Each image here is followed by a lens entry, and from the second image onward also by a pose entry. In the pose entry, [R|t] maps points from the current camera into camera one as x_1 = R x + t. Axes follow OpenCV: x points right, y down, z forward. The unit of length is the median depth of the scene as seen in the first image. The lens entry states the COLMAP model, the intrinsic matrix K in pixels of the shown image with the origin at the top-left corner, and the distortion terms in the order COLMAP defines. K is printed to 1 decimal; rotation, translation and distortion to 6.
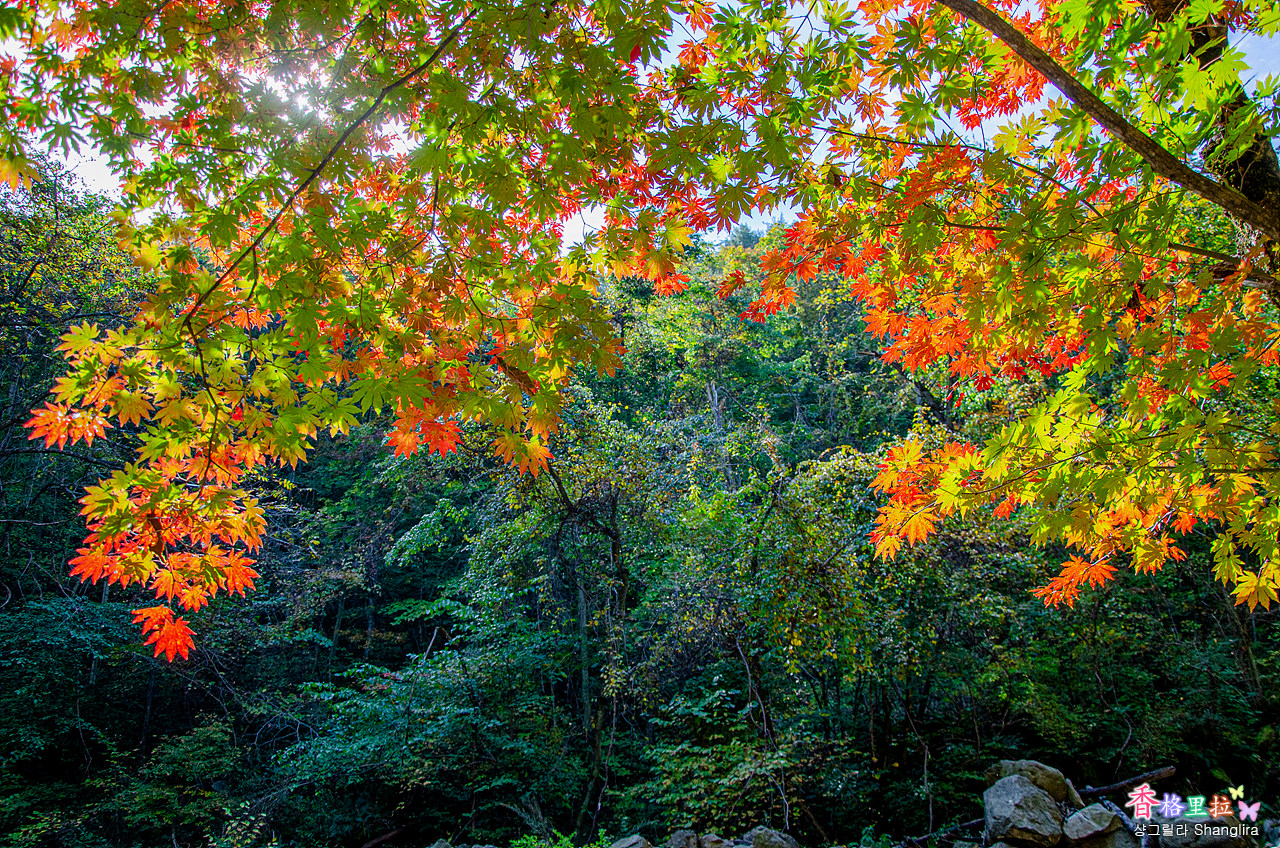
lens RADIAL K [[1087.8, 0, 639.6], [0, 1087.8, 428.7], [0, 0, 1]] dist [-0.085658, 0.056218]
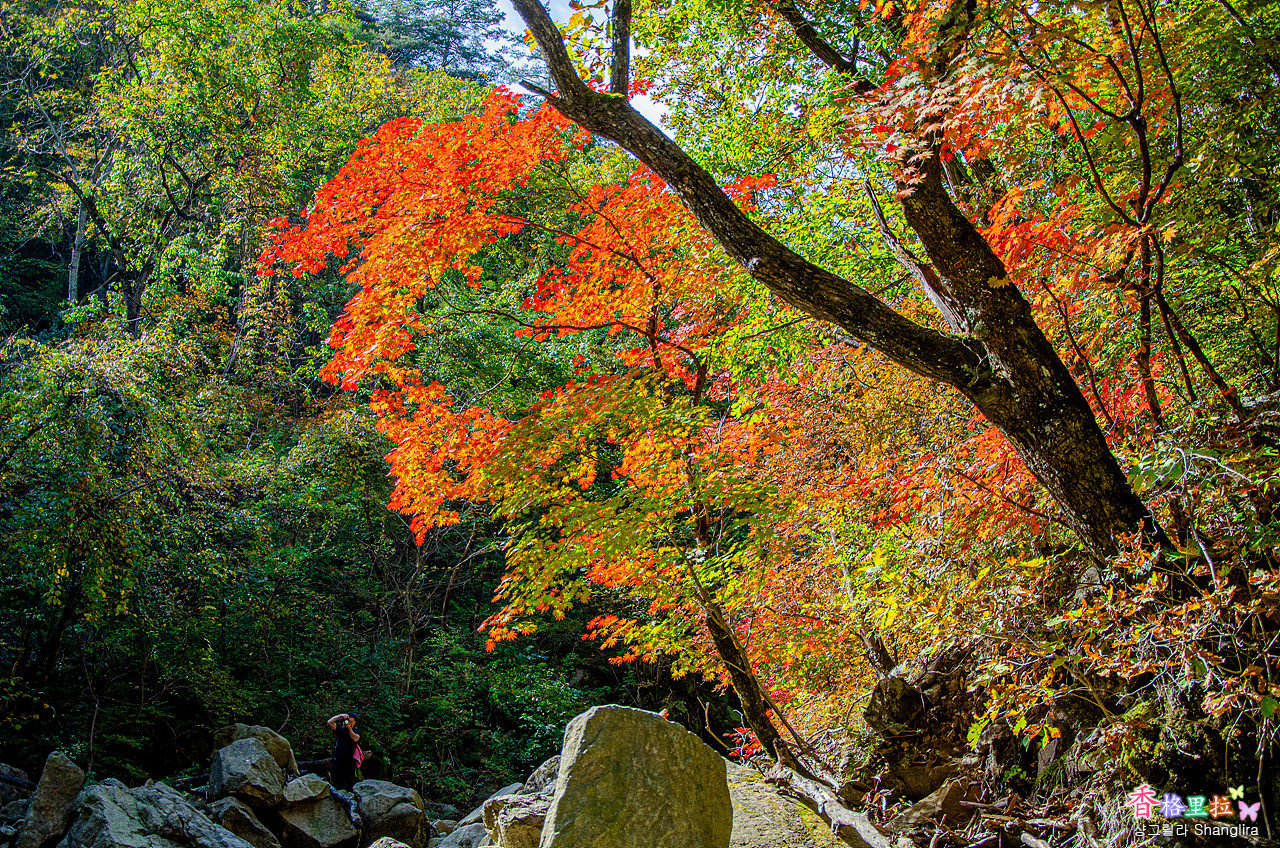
lens RADIAL K [[1778.6, 0, 635.6], [0, 1778.6, 428.9], [0, 0, 1]] dist [0.163974, 0.000000]
pose [[0.744850, 0.238784, 0.623041, -0.543985], [-0.313369, 0.949571, 0.010706, -0.103724], [-0.589065, -0.203216, 0.782116, -0.549383]]
